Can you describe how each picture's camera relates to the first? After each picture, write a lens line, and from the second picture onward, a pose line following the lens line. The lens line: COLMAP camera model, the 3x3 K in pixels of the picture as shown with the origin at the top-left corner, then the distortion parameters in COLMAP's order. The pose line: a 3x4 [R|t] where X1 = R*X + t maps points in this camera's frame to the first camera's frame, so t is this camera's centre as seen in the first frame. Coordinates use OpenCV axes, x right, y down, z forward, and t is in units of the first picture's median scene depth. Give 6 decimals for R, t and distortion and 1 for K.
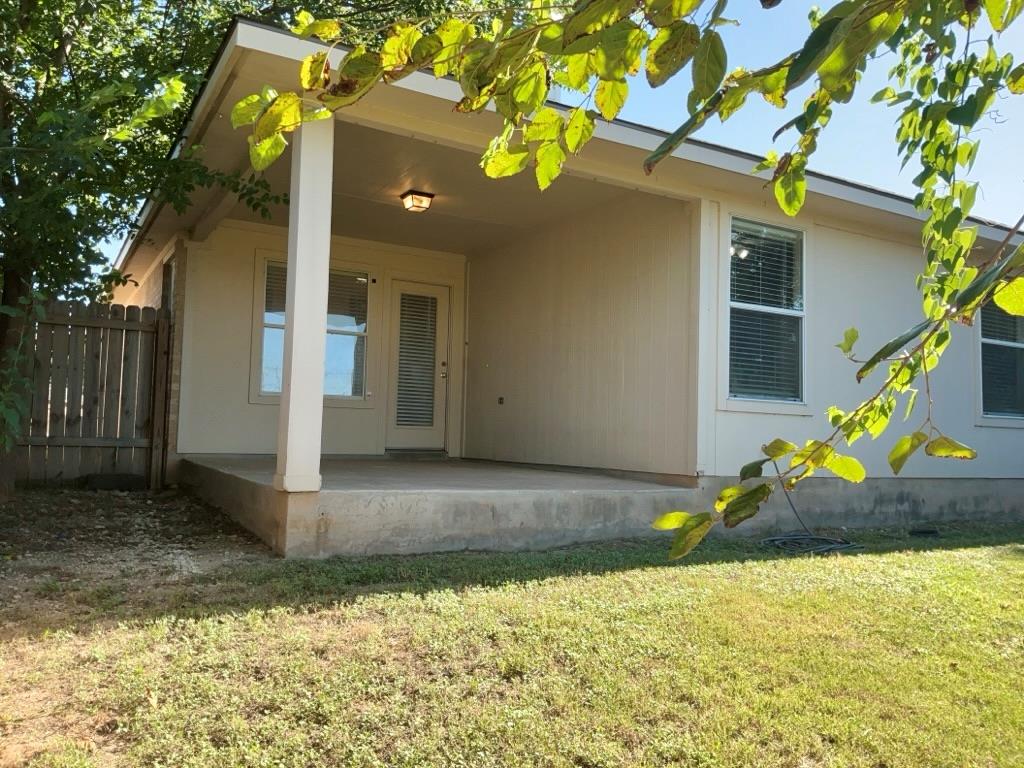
lens RADIAL K [[821.0, 0, 506.6], [0, 821.0, 381.4], [0, 0, 1]] dist [0.081854, -0.158522]
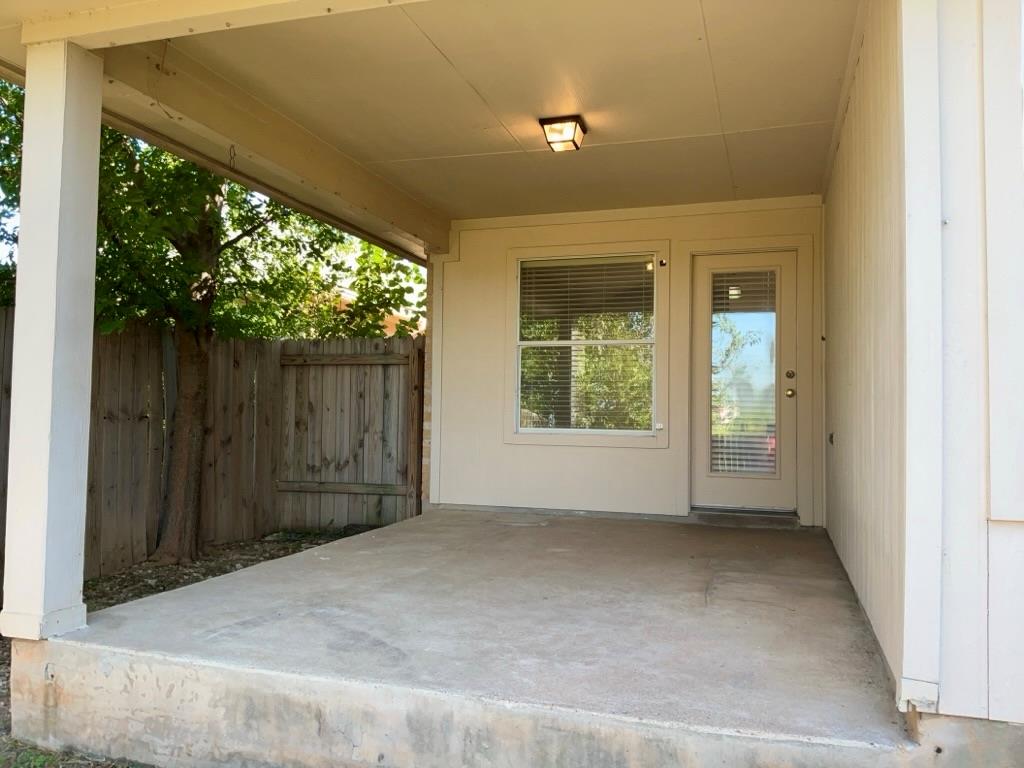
lens RADIAL K [[821.0, 0, 510.0], [0, 821.0, 382.9], [0, 0, 1]] dist [0.081854, -0.158522]
pose [[0.681015, -0.048386, -0.730669, 0.445430], [0.053842, 0.998422, -0.015934, -0.030649], [0.730287, -0.028490, 0.682546, 0.769832]]
